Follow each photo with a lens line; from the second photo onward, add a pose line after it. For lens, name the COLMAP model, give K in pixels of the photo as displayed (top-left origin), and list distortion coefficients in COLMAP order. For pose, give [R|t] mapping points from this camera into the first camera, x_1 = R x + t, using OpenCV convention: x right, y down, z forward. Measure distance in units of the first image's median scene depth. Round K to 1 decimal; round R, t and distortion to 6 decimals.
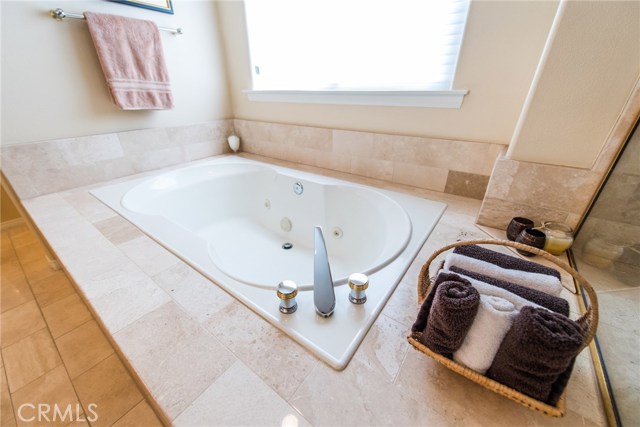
lens RADIAL K [[248.9, 0, 316.2], [0, 248.9, 213.8], [0, 0, 1]] dist [0.009560, -0.002063]
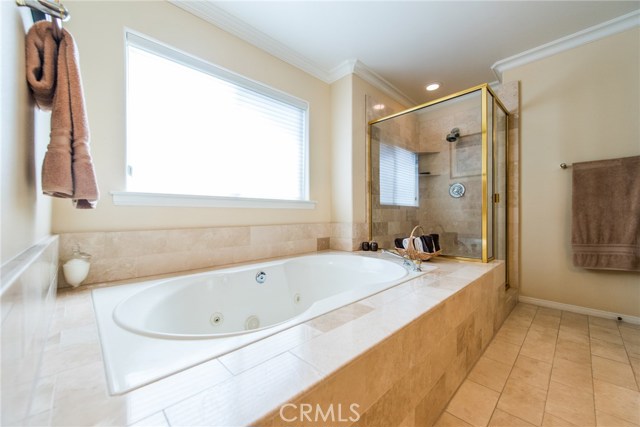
lens RADIAL K [[248.9, 0, 320.6], [0, 248.9, 213.7], [0, 0, 1]] dist [0.009560, -0.002063]
pose [[0.154076, 0.010136, 0.988007, -1.070941], [0.449746, 0.889633, -0.079263, -0.143149], [-0.879767, 0.456564, 0.132512, 0.506440]]
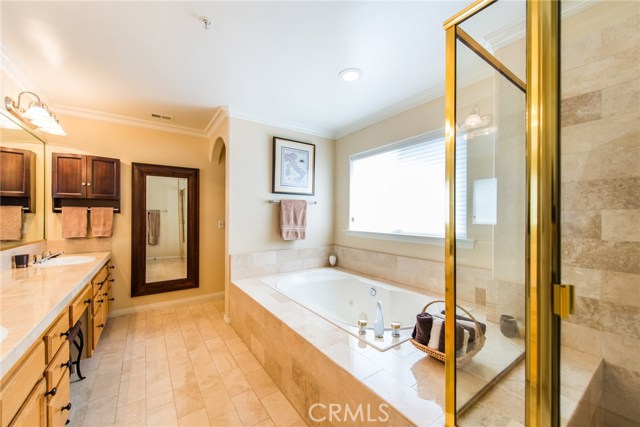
lens RADIAL K [[248.9, 0, 317.9], [0, 248.9, 215.1], [0, 0, 1]] dist [0.009560, -0.002063]
pose [[0.949360, 0.012355, -0.313947, 0.079866], [-0.153354, 0.890338, -0.428698, 0.181190], [0.274222, 0.455133, 0.847146, -0.585251]]
